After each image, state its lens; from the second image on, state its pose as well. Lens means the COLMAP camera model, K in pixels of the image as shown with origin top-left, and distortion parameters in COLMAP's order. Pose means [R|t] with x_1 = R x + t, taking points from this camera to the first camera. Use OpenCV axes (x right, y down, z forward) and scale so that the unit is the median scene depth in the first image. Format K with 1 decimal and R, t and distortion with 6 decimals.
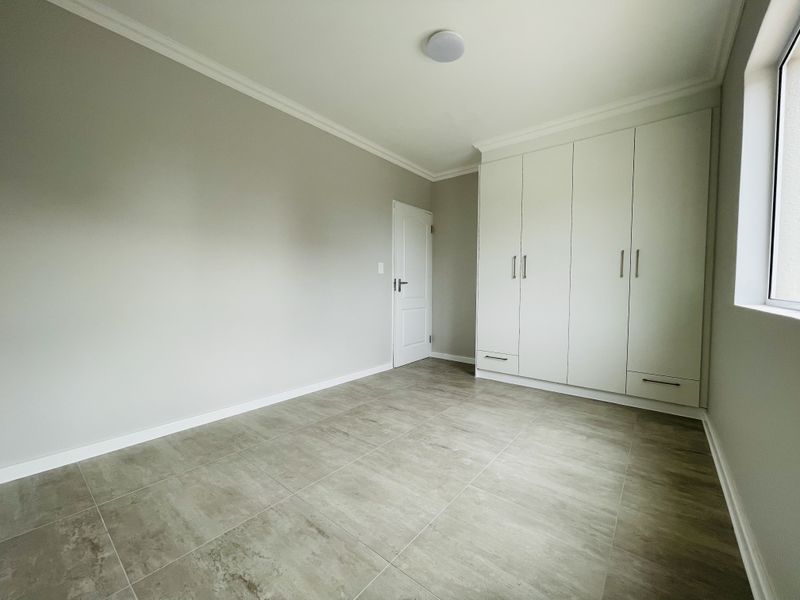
lens RADIAL K [[323.7, 0, 400.0], [0, 323.7, 300.0], [0, 0, 1]] dist [-0.001004, 0.000484]
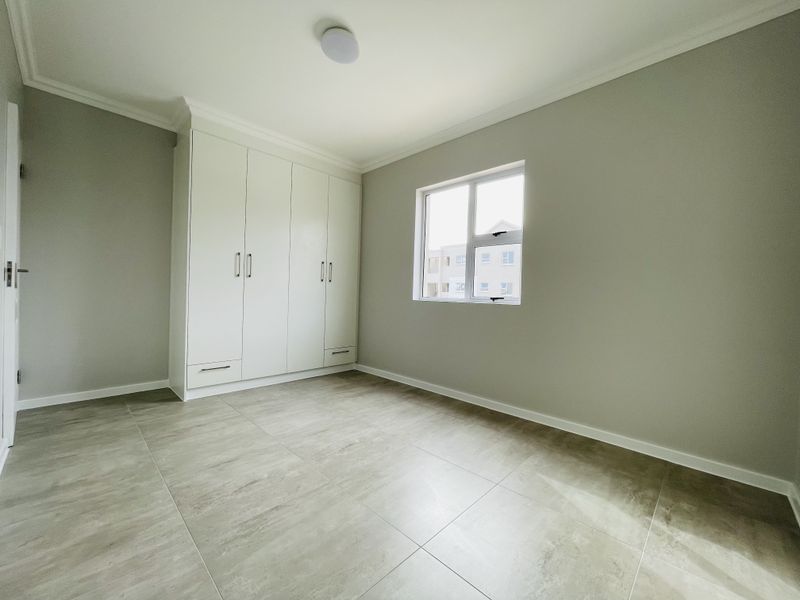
lens RADIAL K [[323.7, 0, 400.0], [0, 323.7, 300.0], [0, 0, 1]] dist [-0.001004, 0.000484]
pose [[0.091378, -0.021292, 0.995589, -0.717512], [0.009121, 0.999747, 0.020544, -0.020410], [-0.995775, 0.007203, 0.091549, 0.622423]]
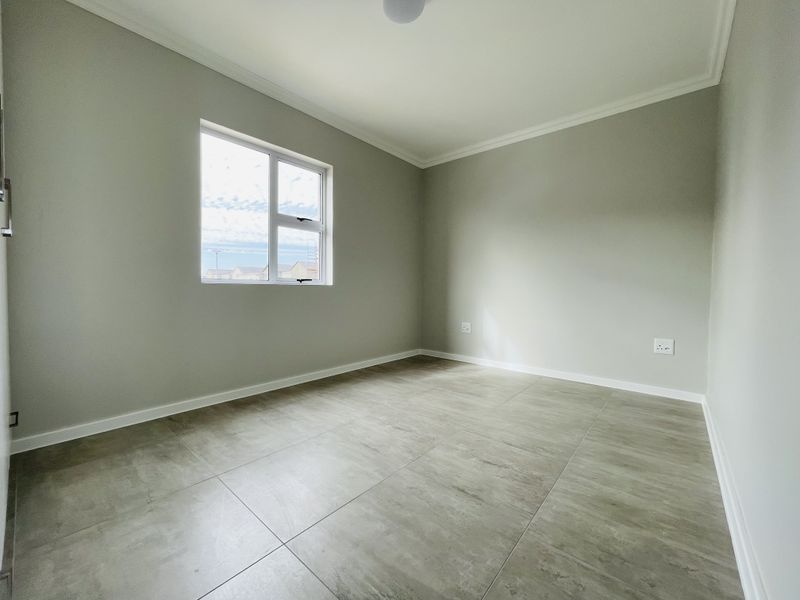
lens RADIAL K [[323.7, 0, 400.0], [0, 323.7, 300.0], [0, 0, 1]] dist [-0.001004, 0.000484]
pose [[-0.999452, -0.018952, 0.027153, 0.093058], [-0.016880, 0.997069, 0.074624, -0.021544], [-0.028487, 0.074125, -0.996842, 1.658739]]
